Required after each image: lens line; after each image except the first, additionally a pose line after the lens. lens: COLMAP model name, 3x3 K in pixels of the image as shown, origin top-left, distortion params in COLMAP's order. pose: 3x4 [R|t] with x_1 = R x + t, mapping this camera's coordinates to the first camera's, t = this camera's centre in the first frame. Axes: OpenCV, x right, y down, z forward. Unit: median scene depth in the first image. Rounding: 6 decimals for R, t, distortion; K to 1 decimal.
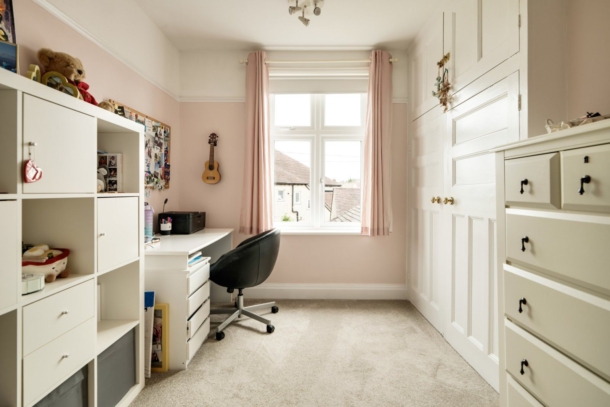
lens RADIAL K [[301.8, 0, 304.4], [0, 301.8, 191.7], [0, 0, 1]] dist [0.001594, 0.000580]
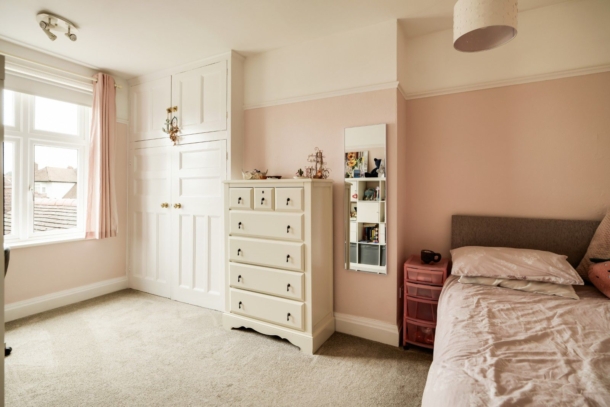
lens RADIAL K [[301.8, 0, 304.4], [0, 301.8, 191.7], [0, 0, 1]] dist [0.001594, 0.000580]
pose [[0.476610, -0.001774, 0.879113, -0.473123], [-0.005014, 0.999976, 0.004737, -0.044205], [-0.879101, -0.006665, 0.476590, -0.237096]]
